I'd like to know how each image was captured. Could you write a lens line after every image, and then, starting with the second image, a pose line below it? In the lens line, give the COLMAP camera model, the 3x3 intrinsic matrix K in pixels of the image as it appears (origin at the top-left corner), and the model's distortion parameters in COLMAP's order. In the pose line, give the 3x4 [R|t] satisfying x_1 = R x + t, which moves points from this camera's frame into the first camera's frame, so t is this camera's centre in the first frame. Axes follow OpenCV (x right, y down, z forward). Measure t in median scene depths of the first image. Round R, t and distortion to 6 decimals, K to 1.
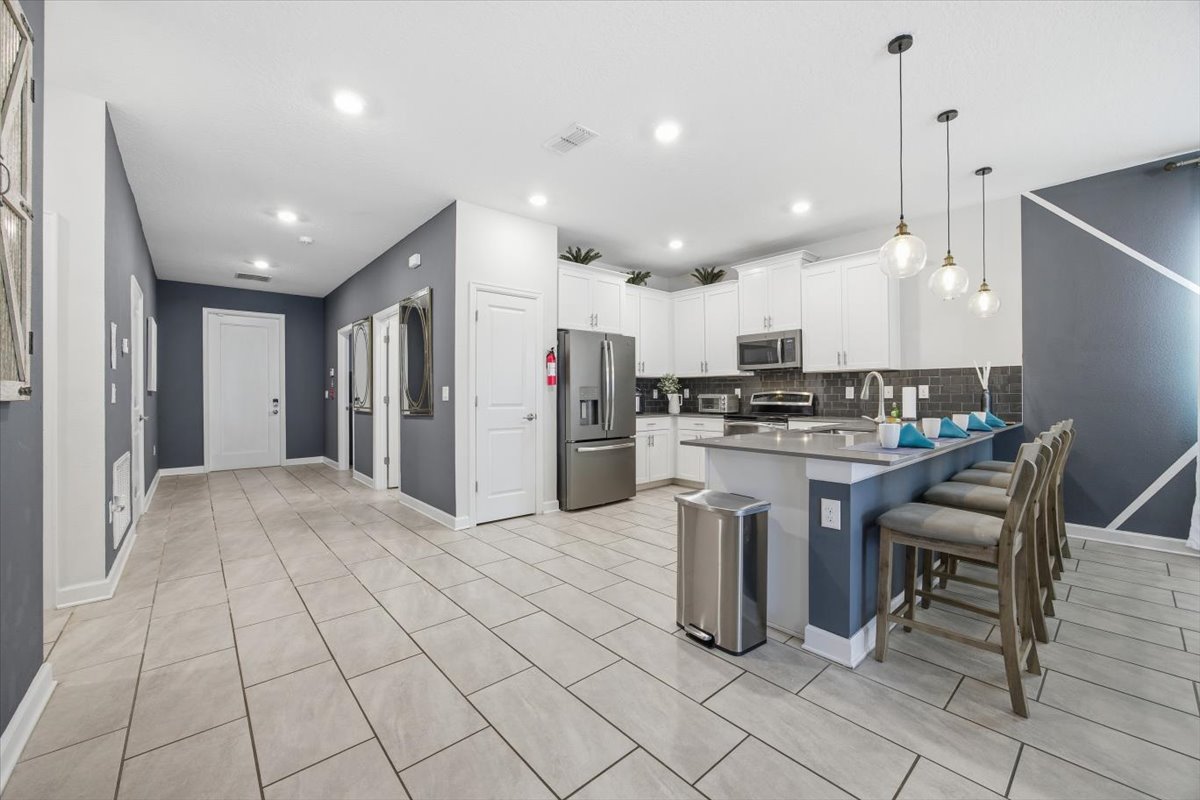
lens RADIAL K [[467.0, 0, 601.9], [0, 467.0, 396.0], [0, 0, 1]] dist [0.000749, -0.000132]
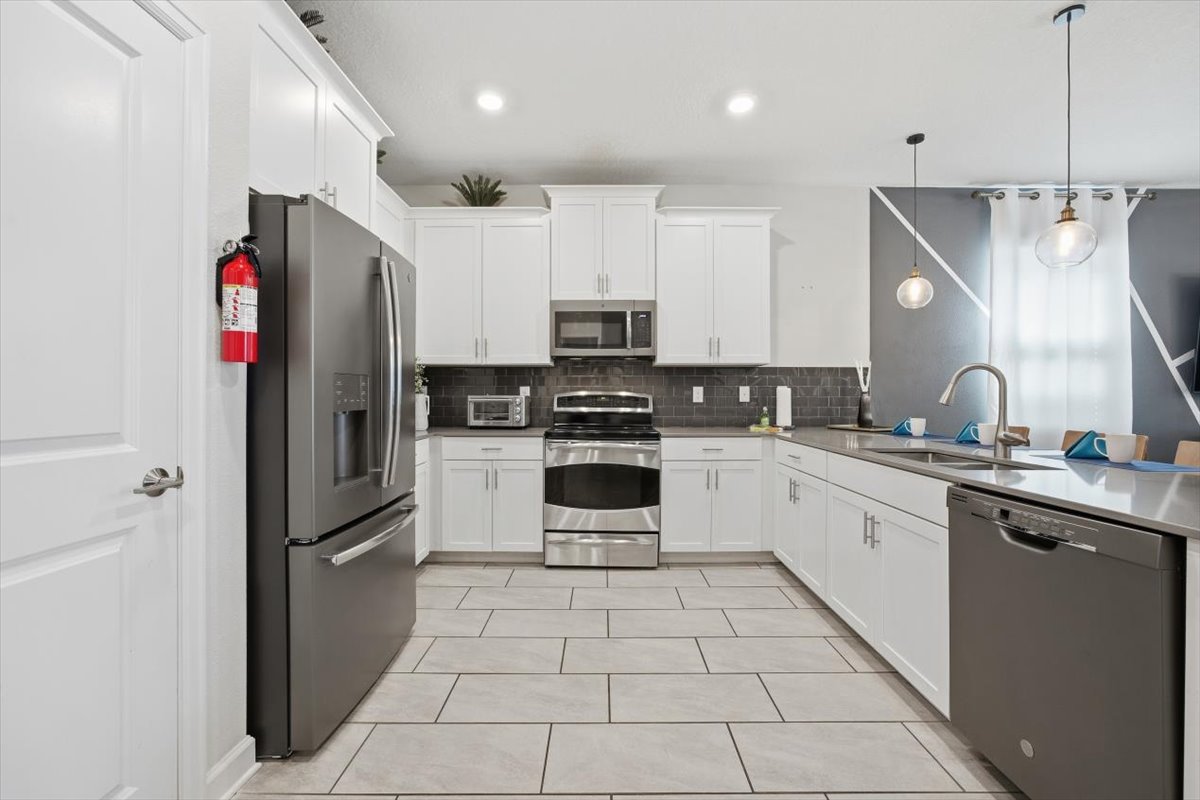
lens RADIAL K [[505.1, 0, 599.6], [0, 505.1, 394.6], [0, 0, 1]] dist [-0.016780, 0.000517]
pose [[0.667425, 0.006392, 0.744649, -0.173628], [-0.003369, 0.999979, -0.005565, -0.001928], [-0.744669, 0.001205, 0.667433, 0.564316]]
